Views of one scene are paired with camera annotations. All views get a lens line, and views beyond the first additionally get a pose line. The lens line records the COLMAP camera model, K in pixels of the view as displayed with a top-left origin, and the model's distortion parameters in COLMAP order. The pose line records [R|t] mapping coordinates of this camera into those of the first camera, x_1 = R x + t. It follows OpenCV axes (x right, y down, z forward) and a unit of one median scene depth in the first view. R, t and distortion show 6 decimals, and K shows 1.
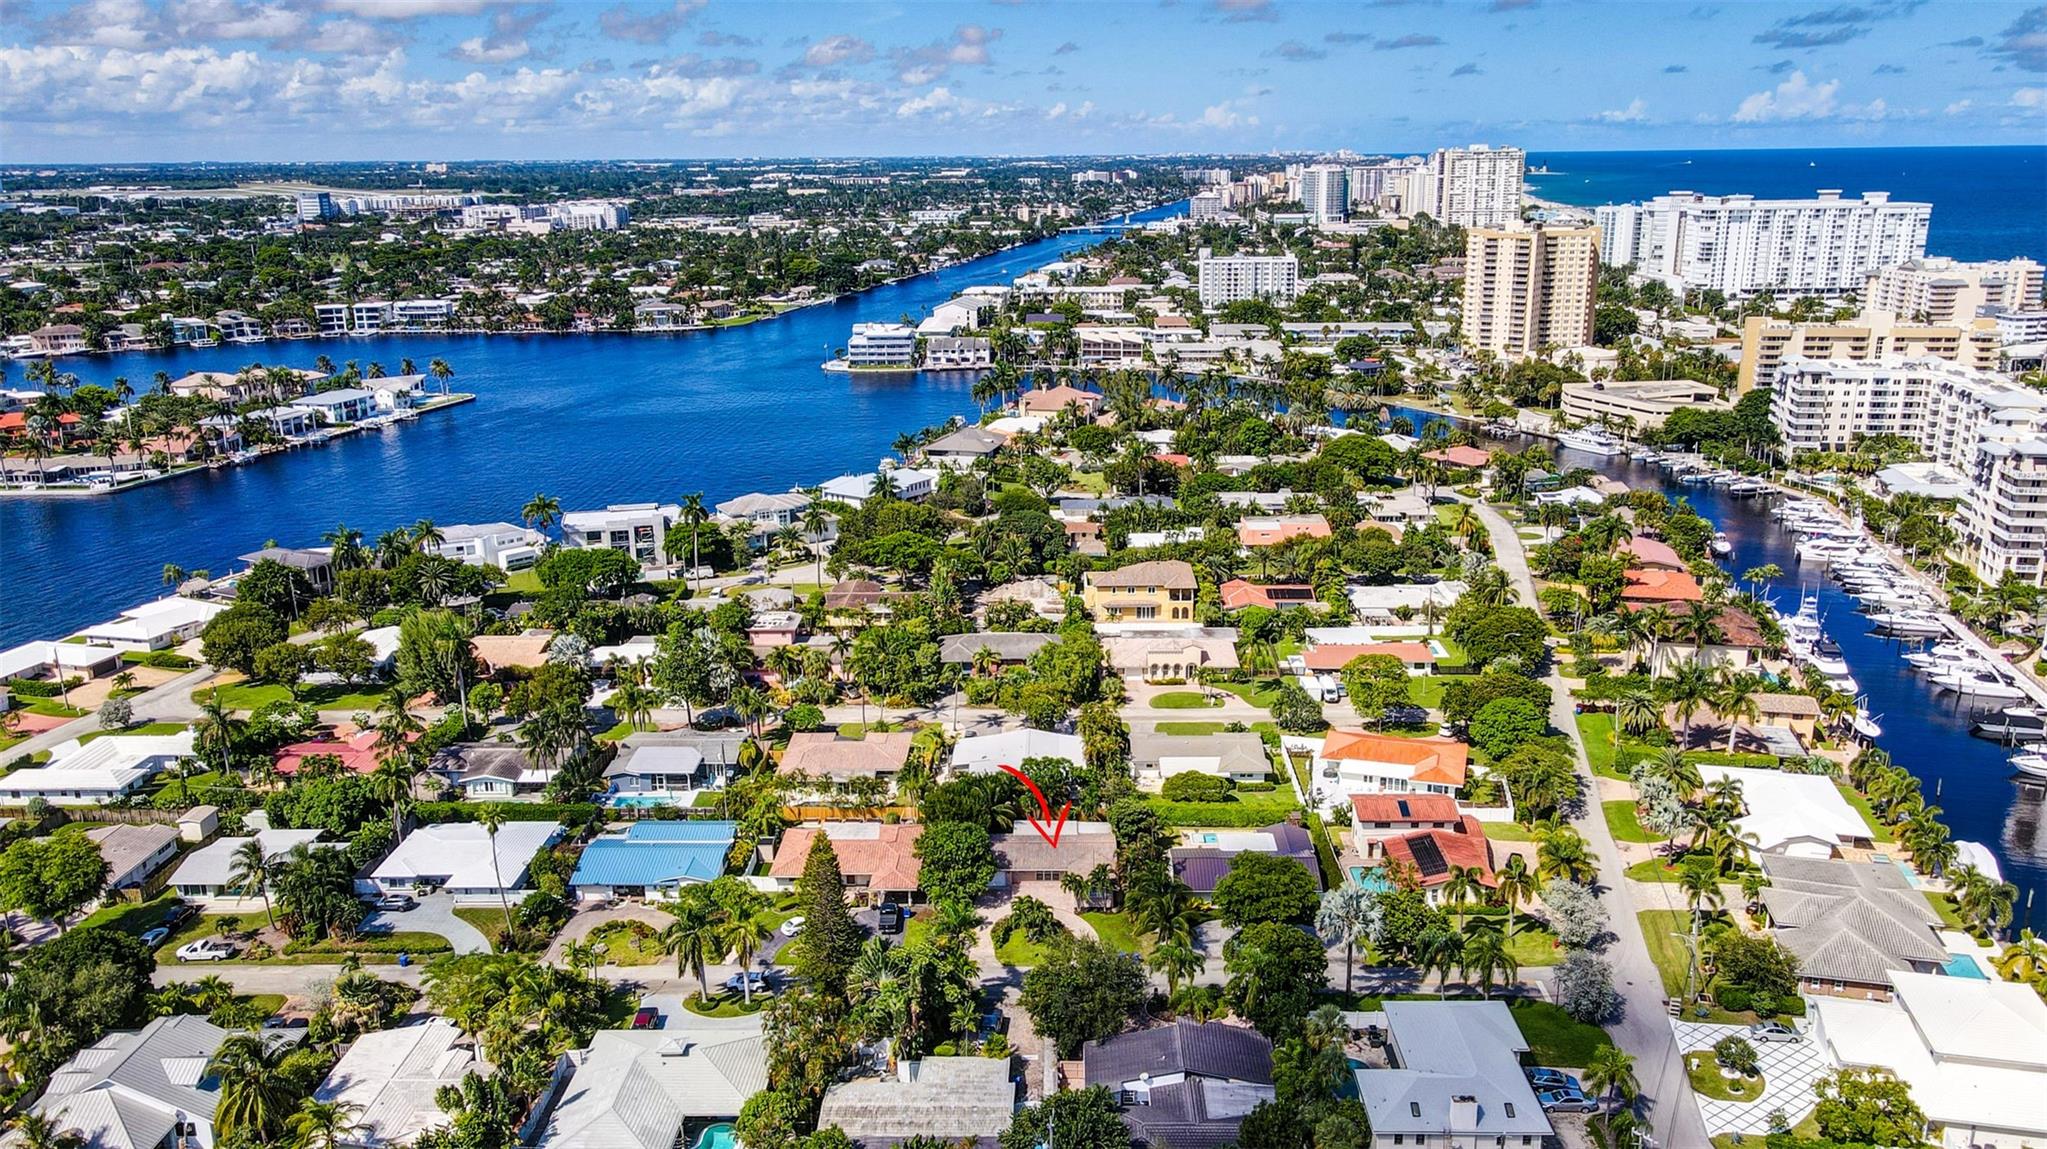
lens RADIAL K [[1554.0, 0, 1009.2], [0, 1554.0, 552.8], [0, 0, 1]] dist [-0.003532, 0.052812]
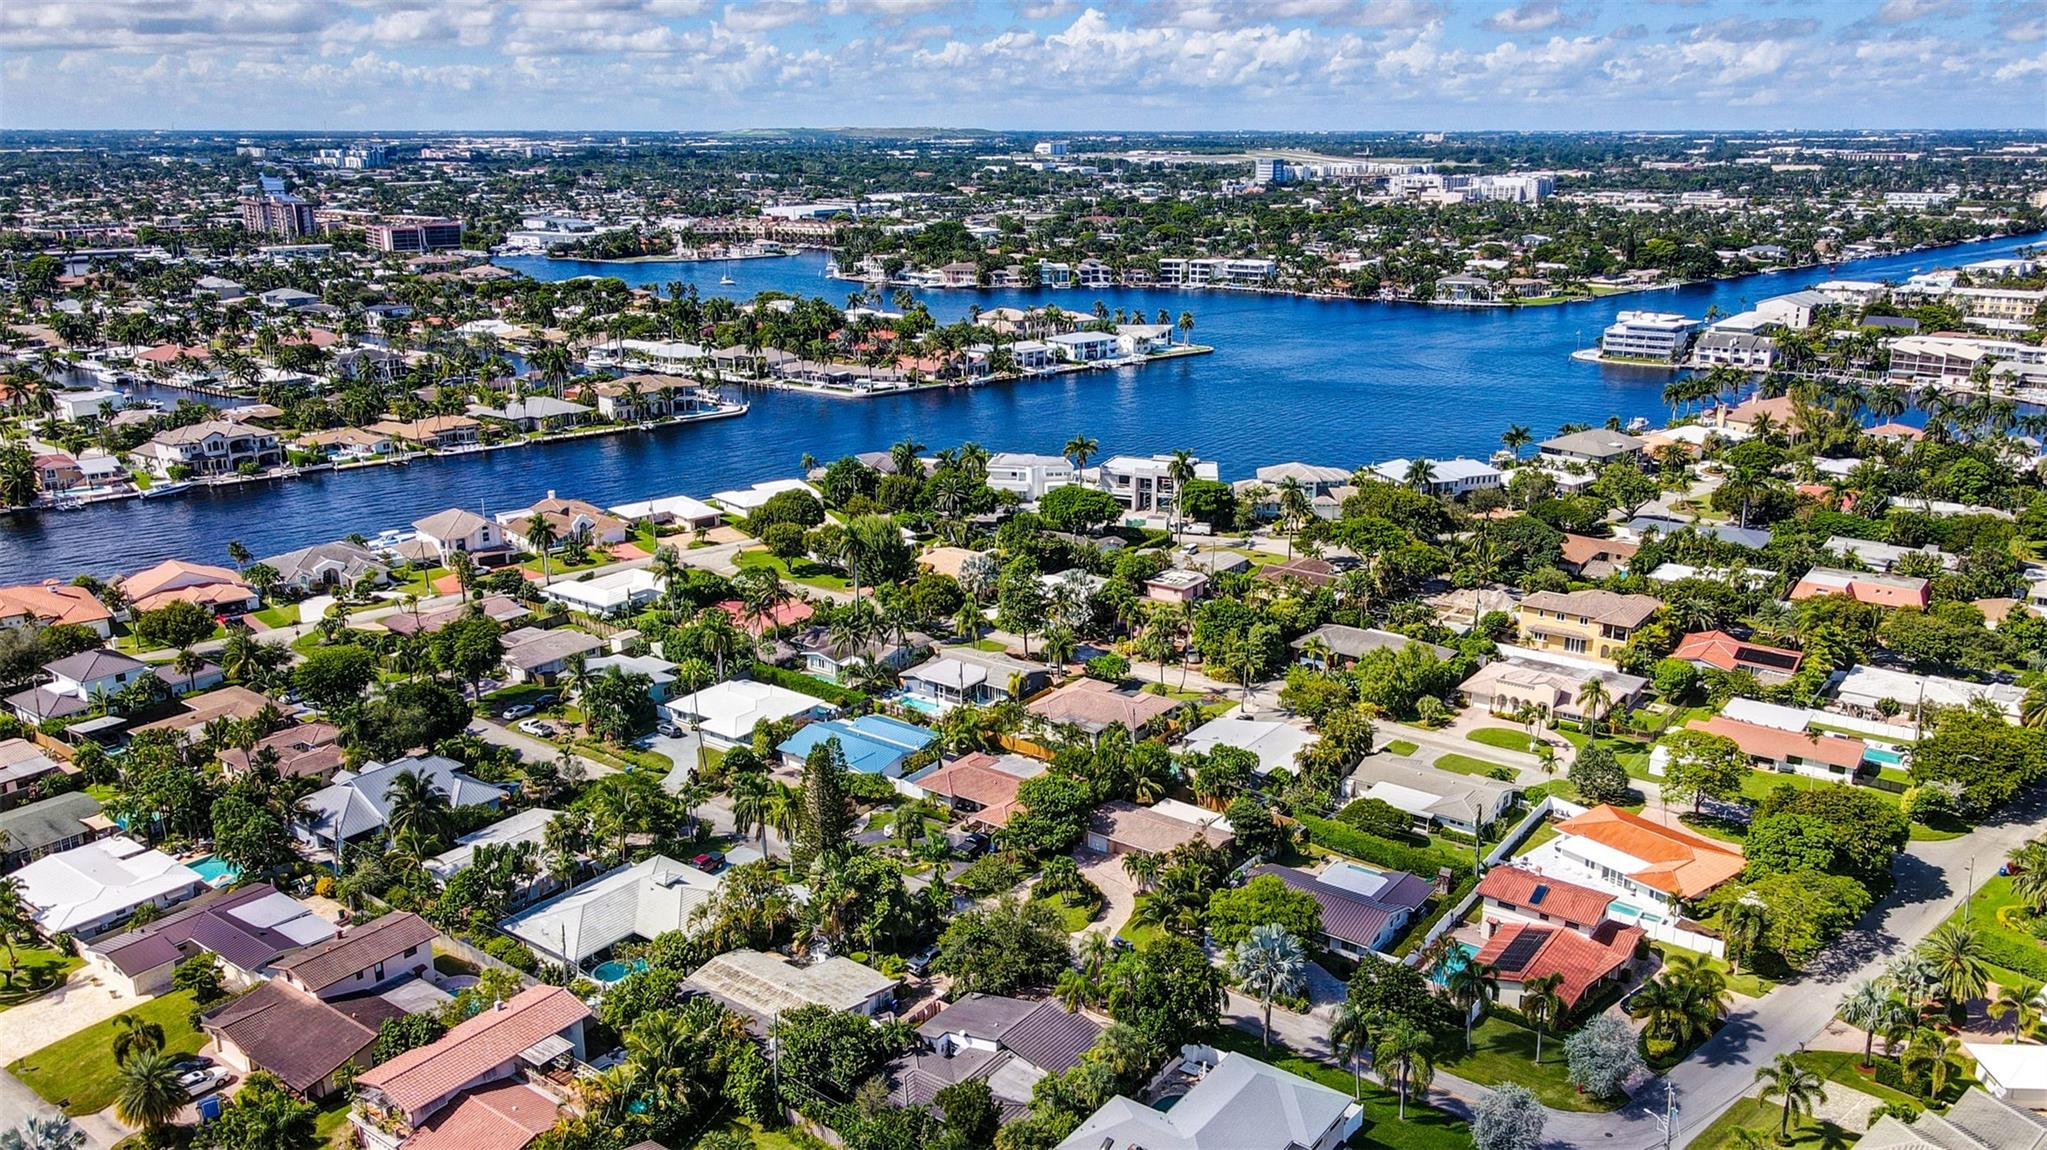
lens RADIAL K [[1554.0, 0, 1009.2], [0, 1554.0, 553.3], [0, 0, 1]] dist [-0.003532, 0.052812]
pose [[0.817535, 0.164544, -0.551871, 0.195950], [-0.154610, 0.985842, 0.064897, -0.013363], [0.554736, 0.032270, 0.831400, 0.052005]]
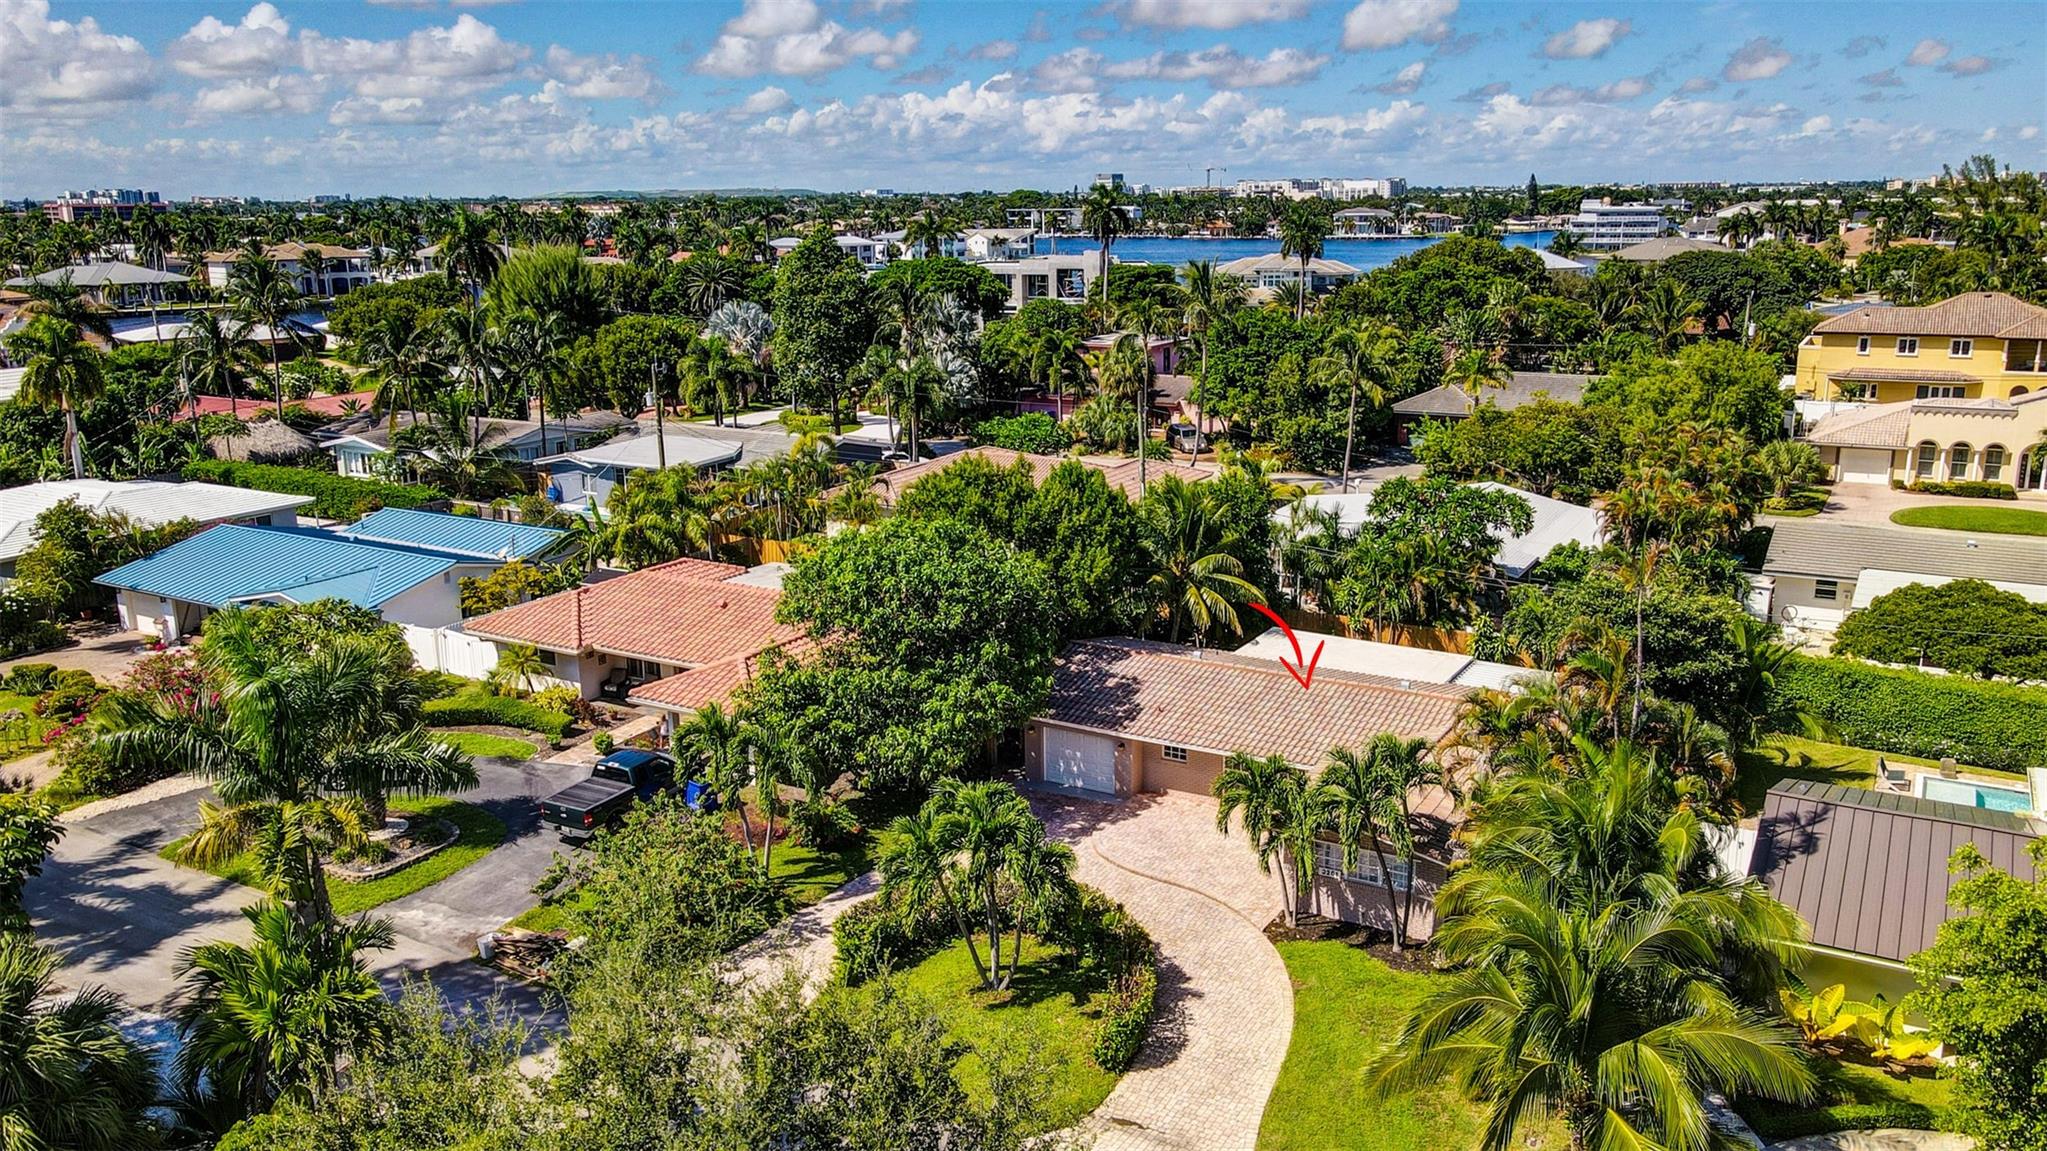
lens RADIAL K [[1563.1, 0, 1023.5], [0, 1563.1, 575.5], [0, 0, 1]] dist [-0.004153, 0.043921]
pose [[0.879197, 0.120594, -0.460943, 0.045379], [-0.124939, 0.991938, 0.021209, 0.071672], [0.459785, 0.038943, 0.887176, 0.310253]]
